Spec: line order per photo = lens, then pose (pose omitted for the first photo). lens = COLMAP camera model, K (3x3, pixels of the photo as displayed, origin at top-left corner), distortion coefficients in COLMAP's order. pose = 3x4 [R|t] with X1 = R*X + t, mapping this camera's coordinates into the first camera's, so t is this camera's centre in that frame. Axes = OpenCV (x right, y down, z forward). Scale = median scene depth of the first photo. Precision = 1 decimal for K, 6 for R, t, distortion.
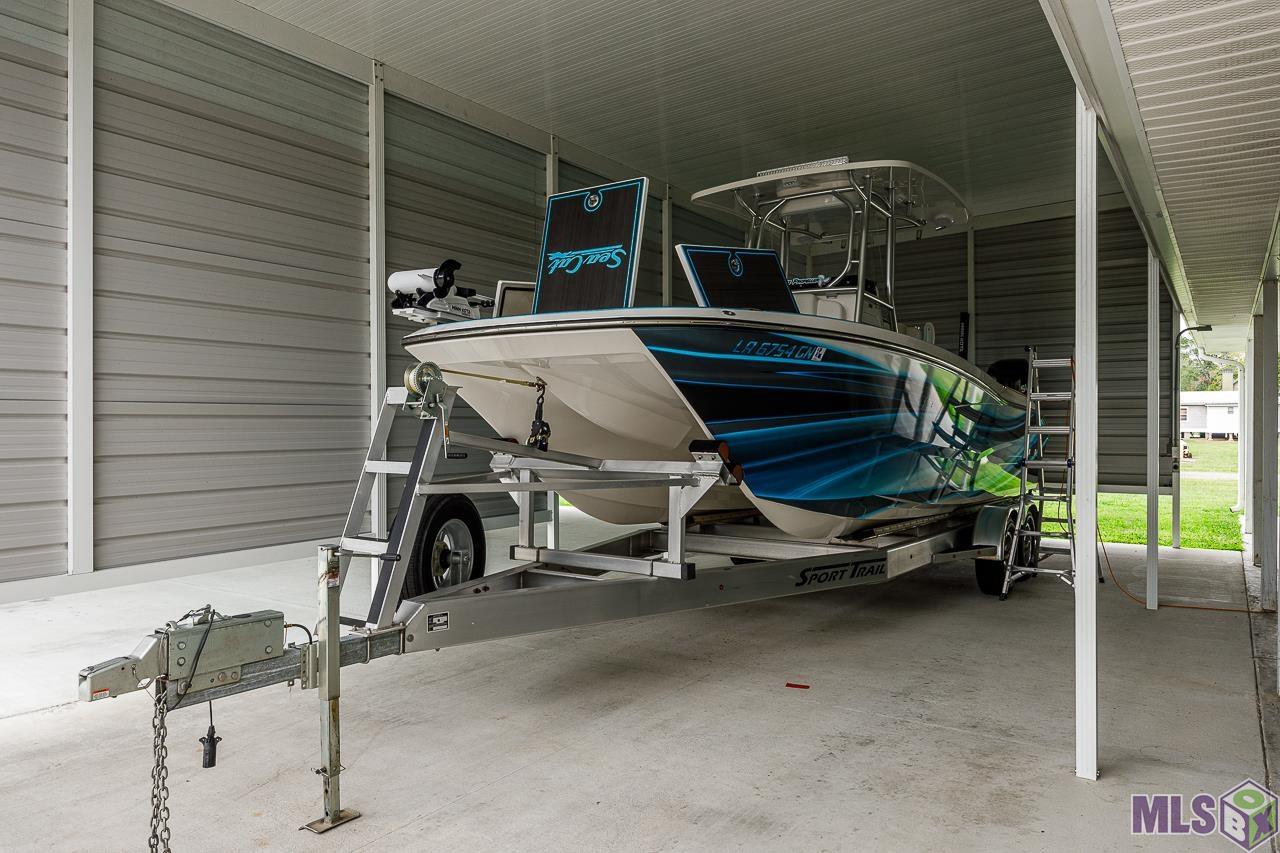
lens RADIAL K [[874.9, 0, 640.0], [0, 874.9, 423.7], [0, 0, 1]] dist [-0.003146, 0.000177]
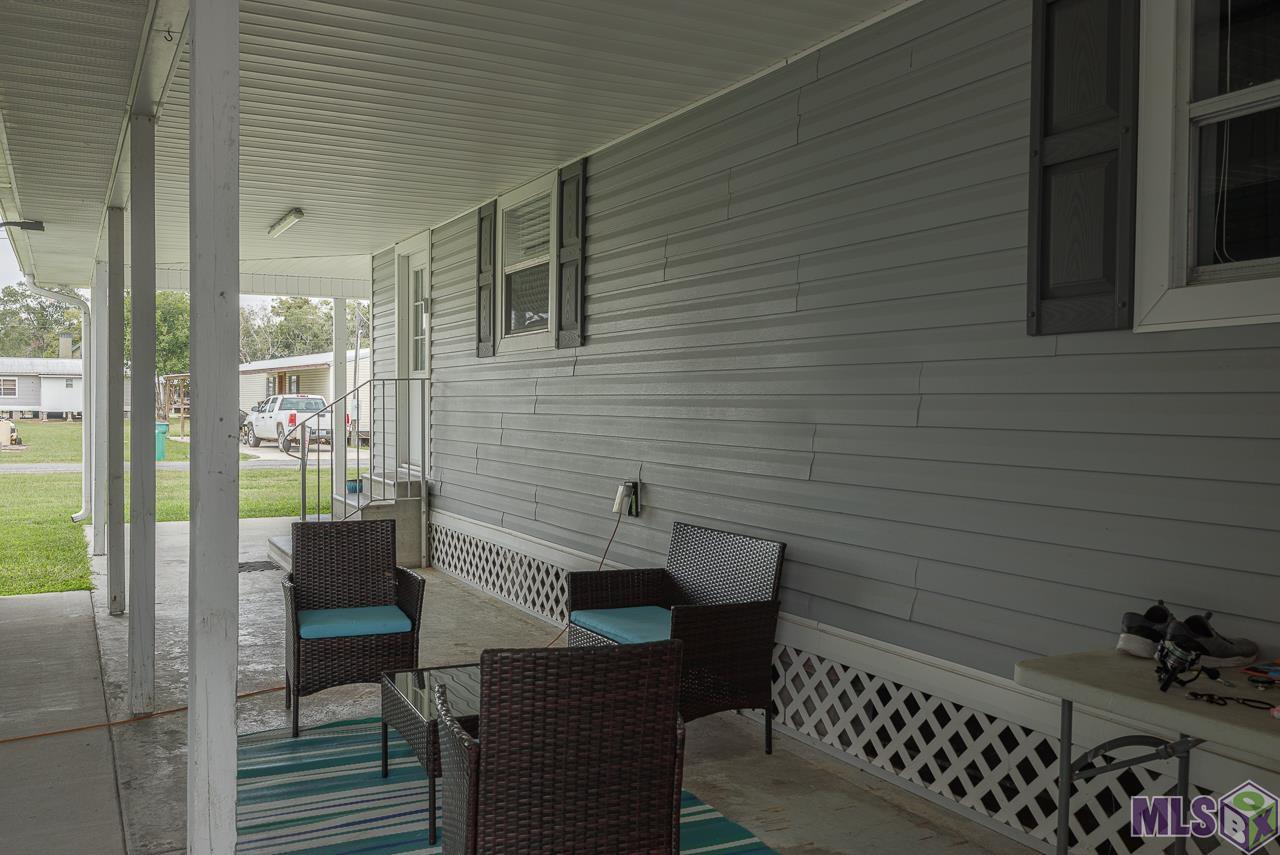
lens RADIAL K [[1131.2, 0, 640.3], [0, 1131.2, 425.6], [0, 0, 1]] dist [-0.009743, -0.007711]
pose [[0.485832, -0.014941, 0.873925, 0.130767], [-0.003068, 0.999819, 0.018799, 0.009319], [-0.874047, -0.011814, 0.485698, 0.196902]]
